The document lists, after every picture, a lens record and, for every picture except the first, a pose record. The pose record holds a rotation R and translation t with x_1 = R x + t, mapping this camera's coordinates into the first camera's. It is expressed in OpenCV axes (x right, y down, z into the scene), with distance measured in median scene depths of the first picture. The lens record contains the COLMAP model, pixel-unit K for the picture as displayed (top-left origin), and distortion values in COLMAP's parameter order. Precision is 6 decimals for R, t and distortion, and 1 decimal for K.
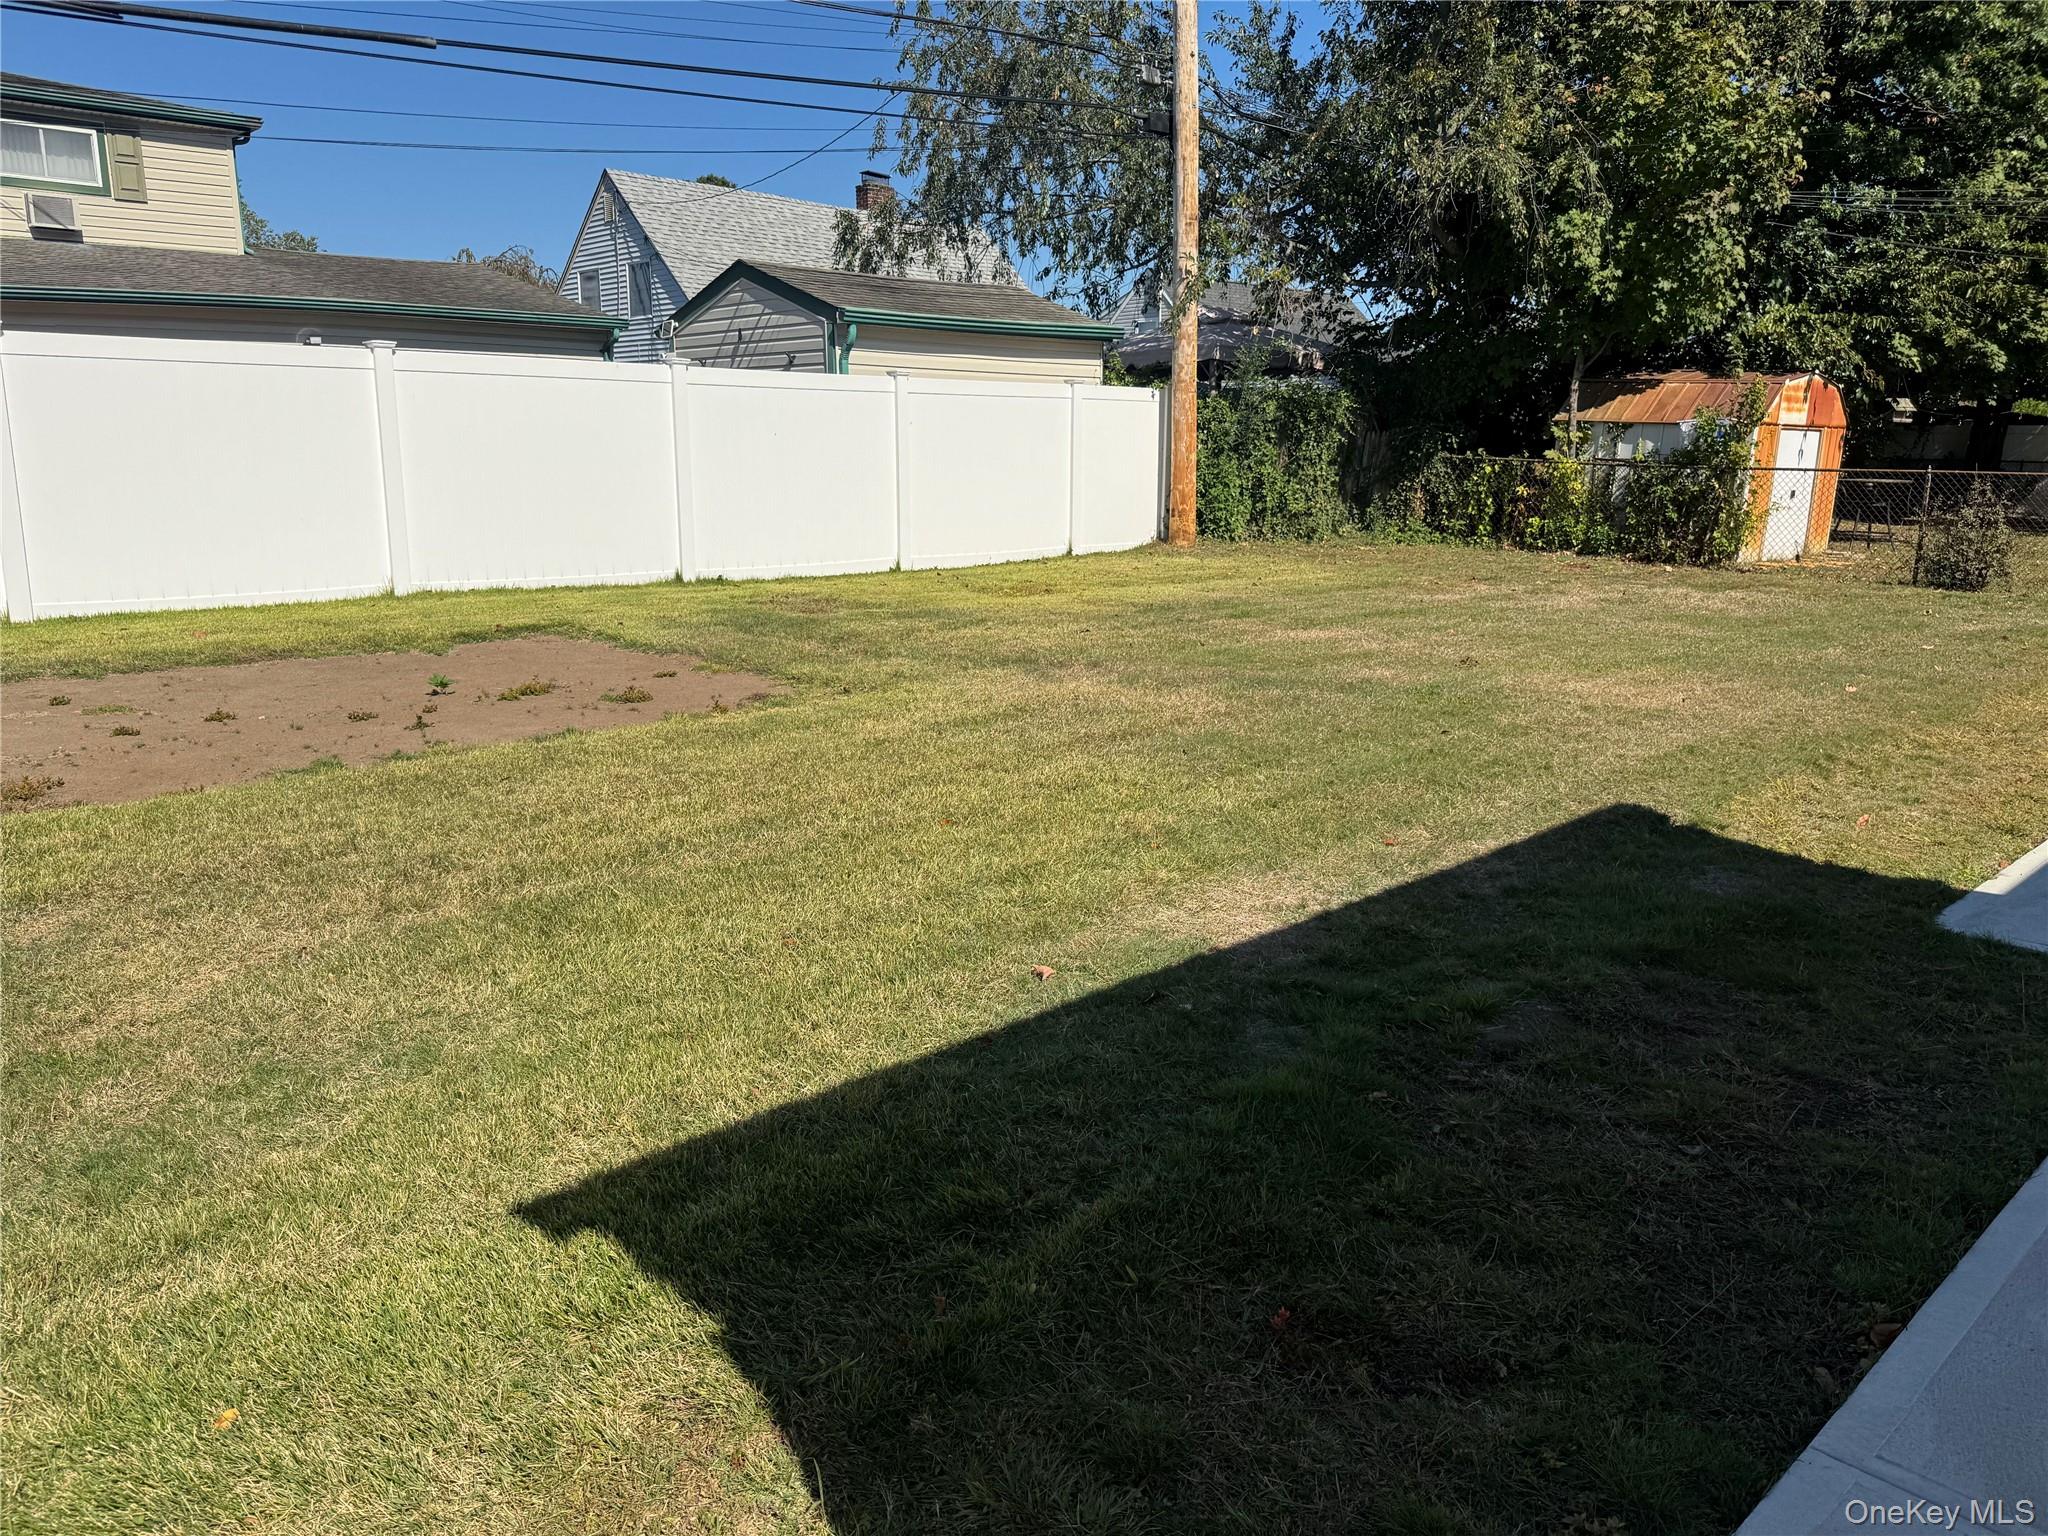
lens RADIAL K [[1444.0, 0, 1020.2], [0, 1444.0, 770.5], [0, 0, 1]] dist [0.033631, -0.048448]
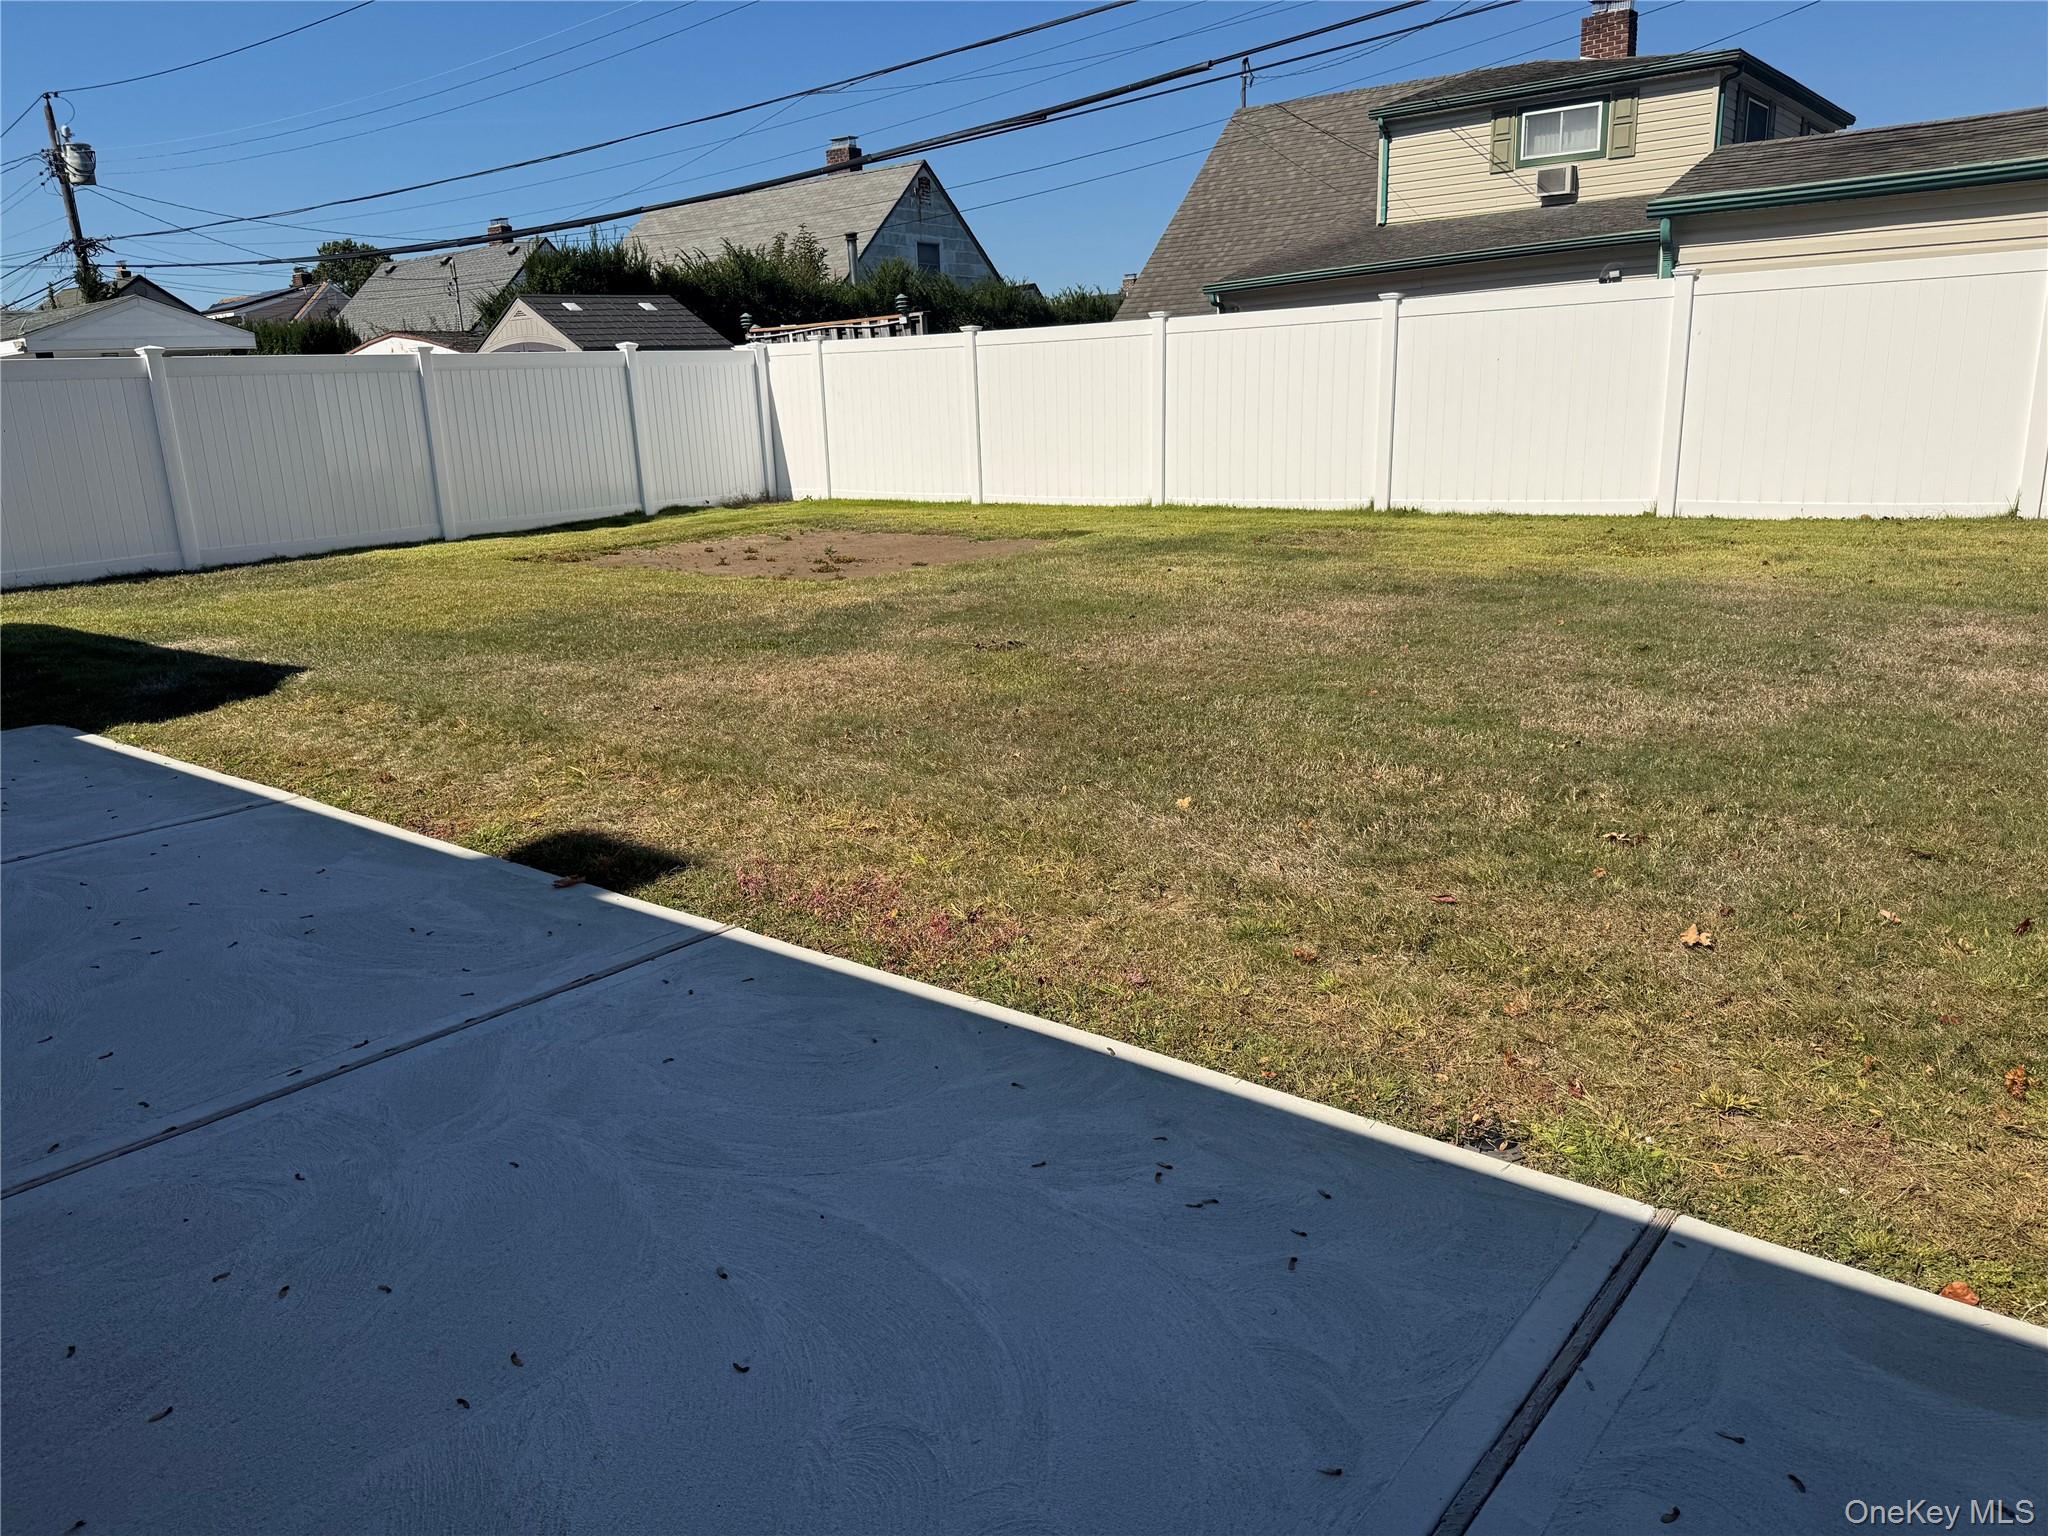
lens RADIAL K [[1444.0, 0, 1042.7], [0, 1444.0, 801.9], [0, 0, 1]] dist [0.033631, -0.048448]
pose [[0.141465, 0.260185, -0.955140, 0.595829], [-0.167341, 0.957243, 0.235973, -0.097113], [0.975697, 0.126452, 0.178956, 0.416670]]
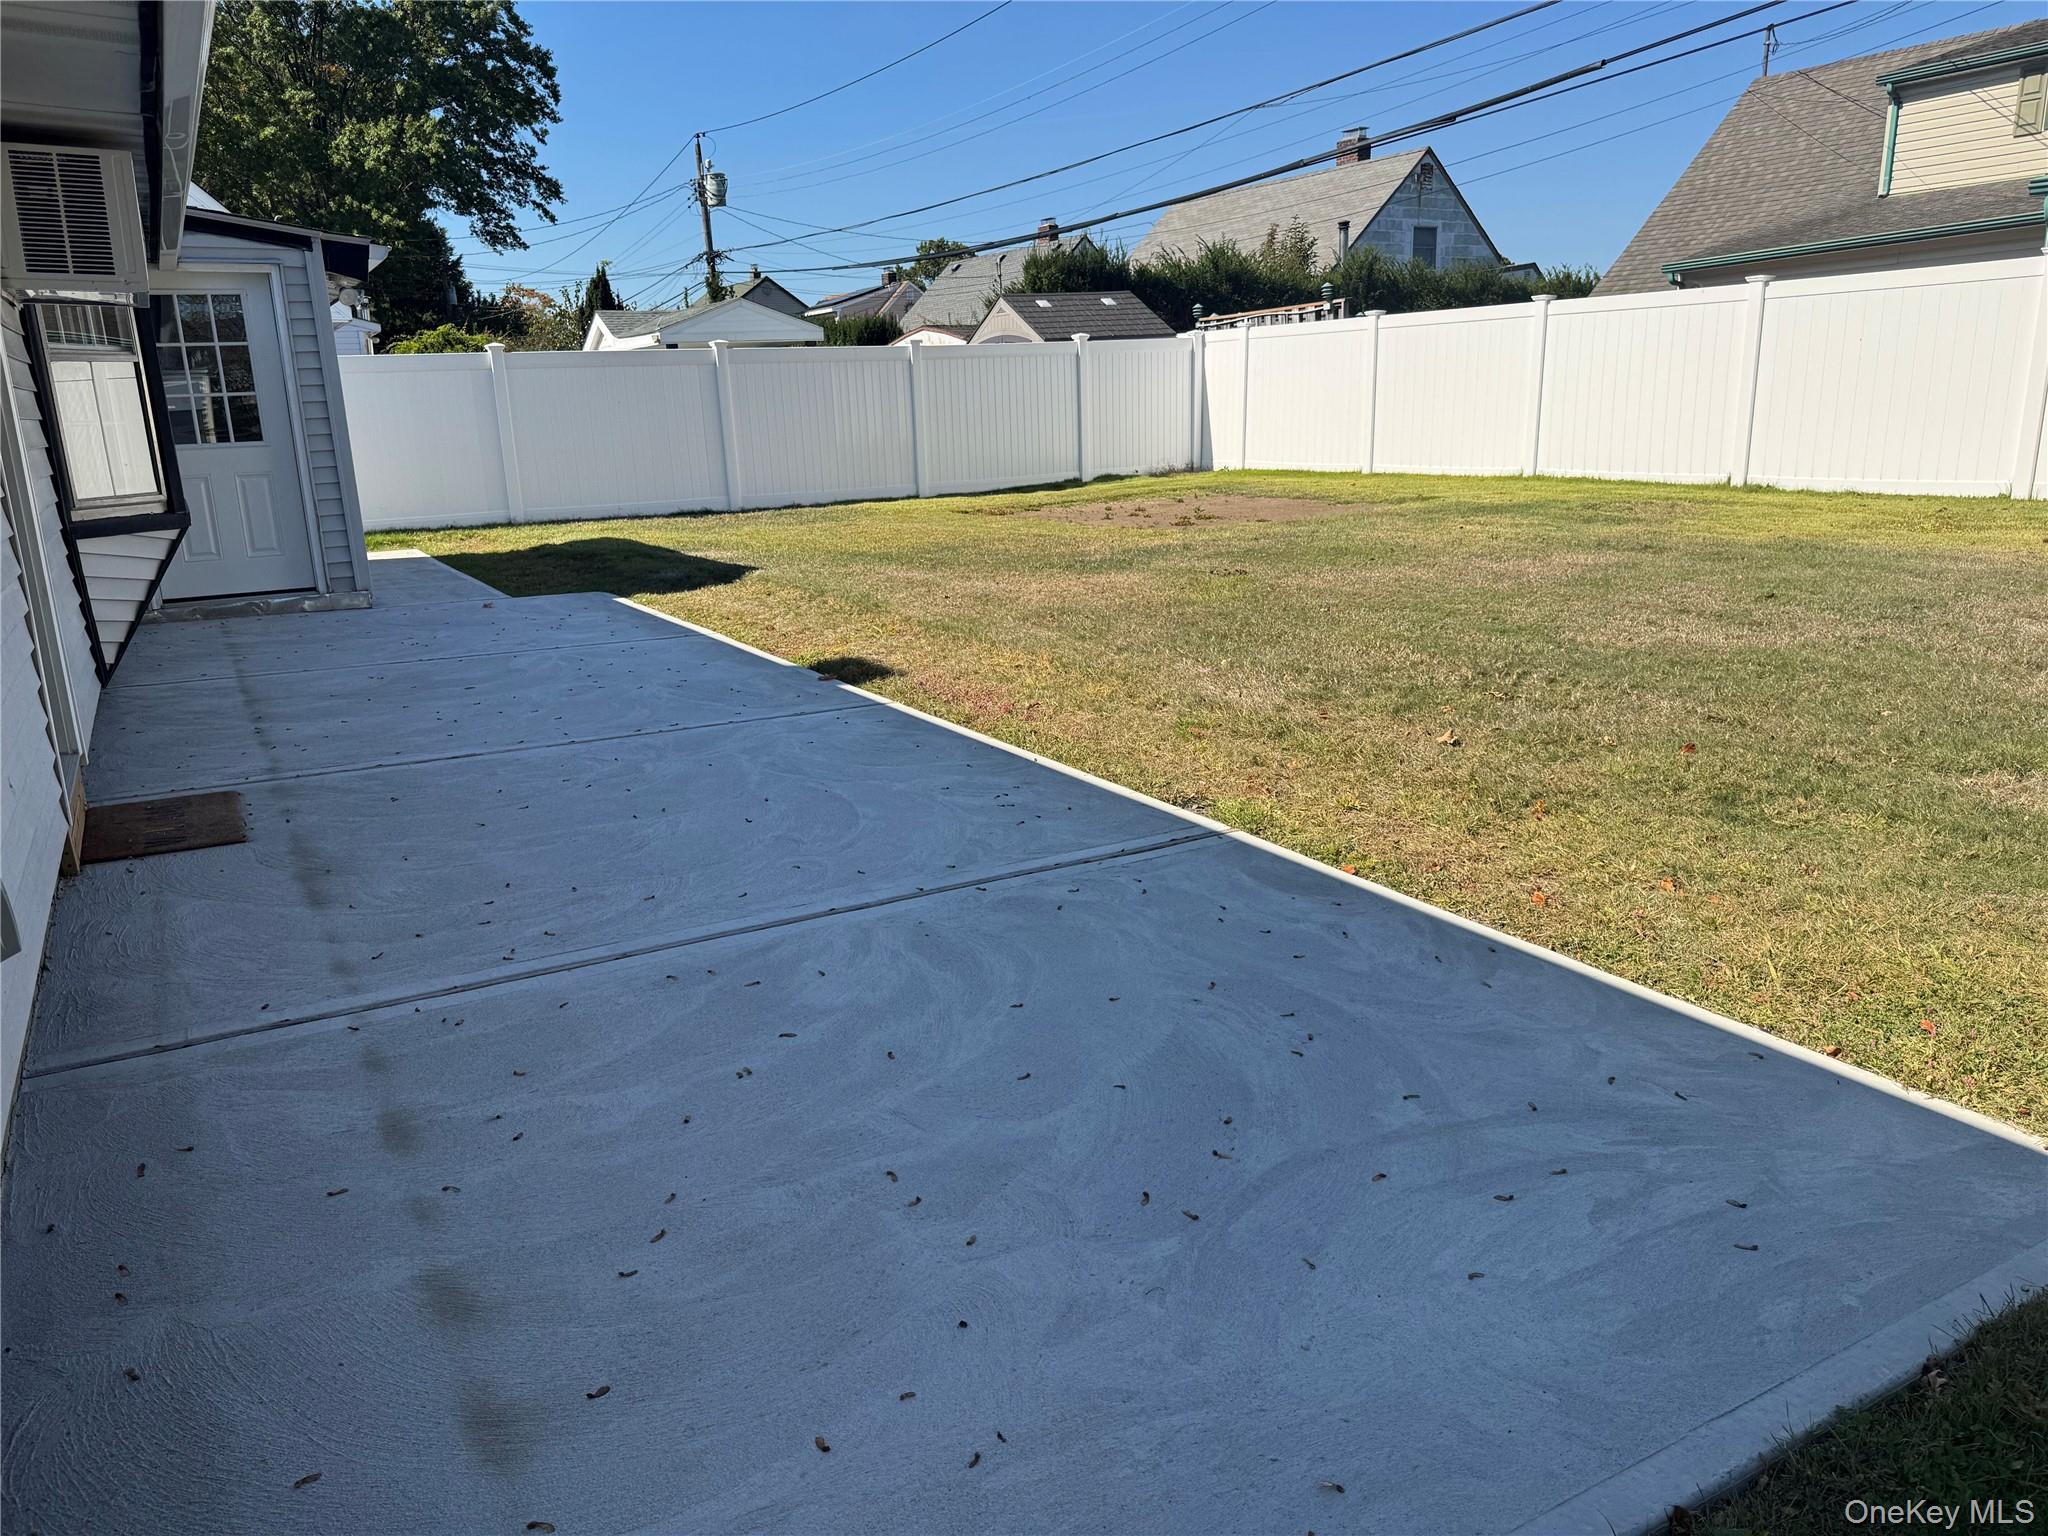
lens RADIAL K [[1444.0, 0, 1005.6], [0, 1444.0, 787.6], [0, 0, 1]] dist [0.033631, -0.048448]
pose [[-0.238830, 0.257239, -0.936370, 0.729739], [-0.164938, 0.939517, 0.300172, -0.112584], [0.956951, 0.226133, -0.181956, 0.516165]]
